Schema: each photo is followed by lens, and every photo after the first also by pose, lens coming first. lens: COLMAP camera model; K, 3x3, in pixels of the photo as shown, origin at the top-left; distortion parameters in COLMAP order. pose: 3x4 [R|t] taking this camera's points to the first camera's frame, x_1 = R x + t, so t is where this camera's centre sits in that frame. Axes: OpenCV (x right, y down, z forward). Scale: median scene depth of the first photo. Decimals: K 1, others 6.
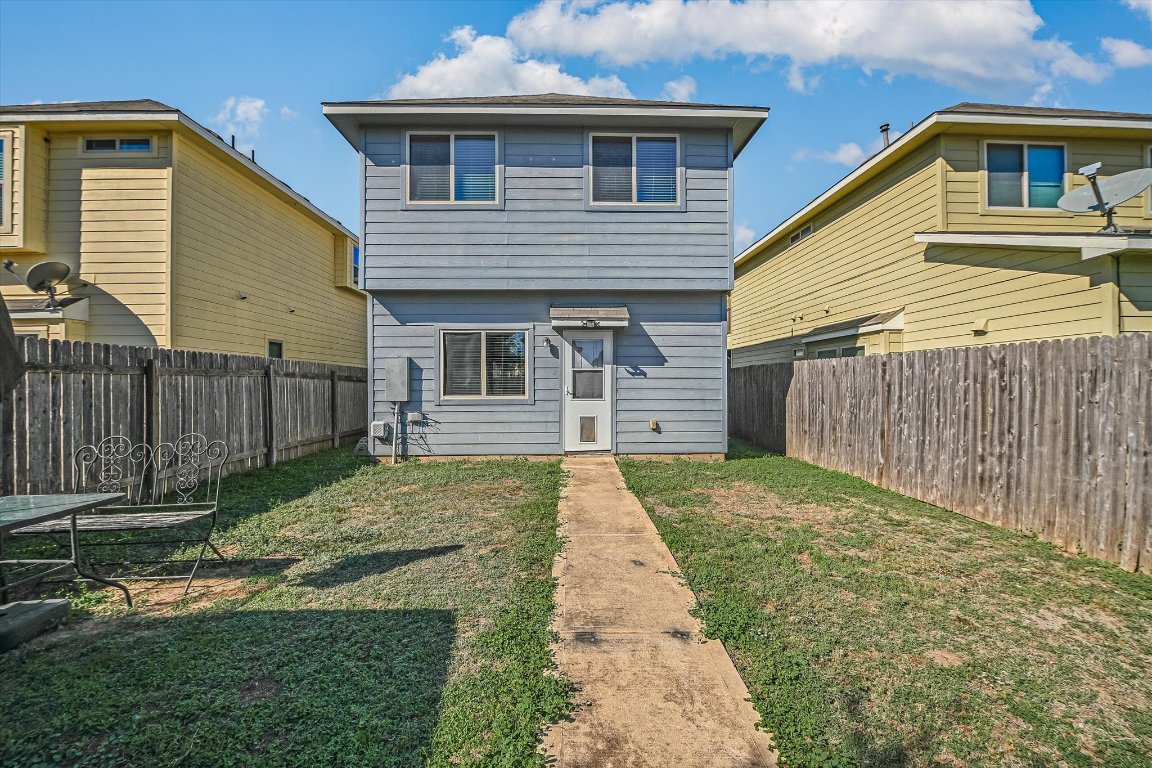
lens RADIAL K [[475.2, 0, 581.8], [0, 475.2, 381.9], [0, 0, 1]] dist [-0.010902, 0.000265]
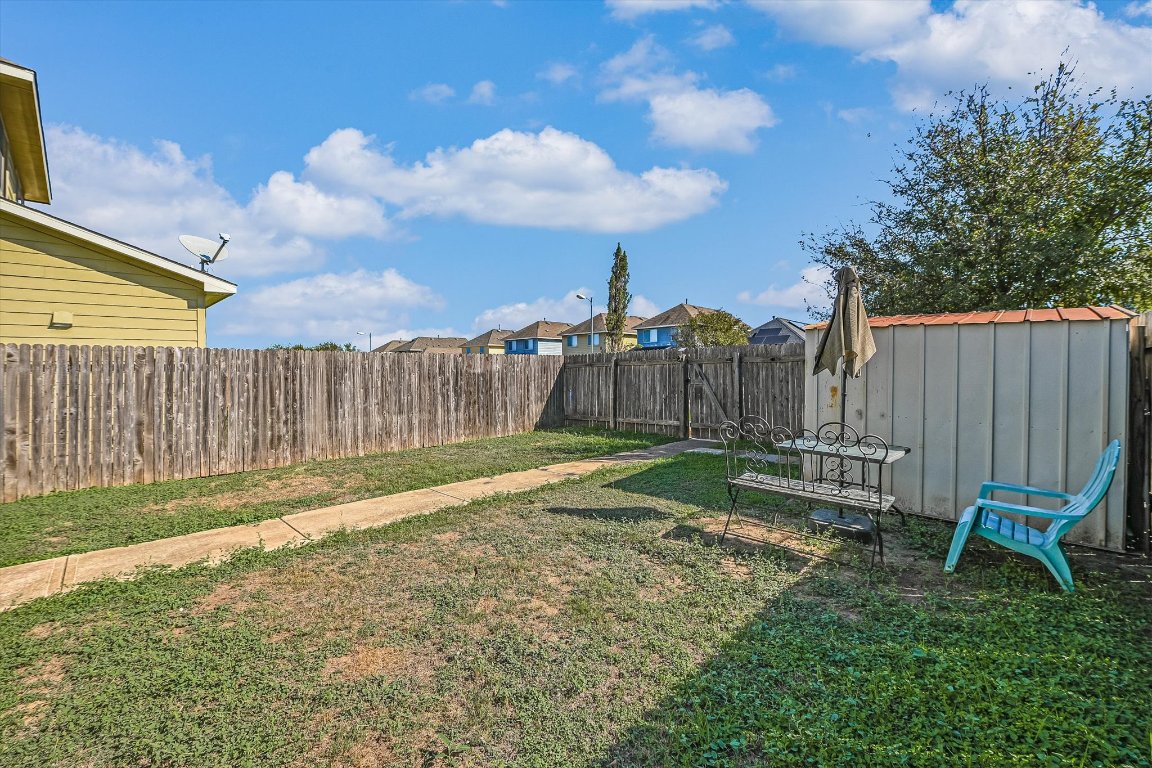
lens RADIAL K [[475.2, 0, 581.8], [0, 475.2, 381.9], [0, 0, 1]] dist [-0.010902, 0.000265]
pose [[-0.711497, -0.003670, 0.702679, -0.869062], [0.011994, 0.999777, 0.017366, 0.010859], [-0.702587, 0.020784, -0.711295, 1.342245]]
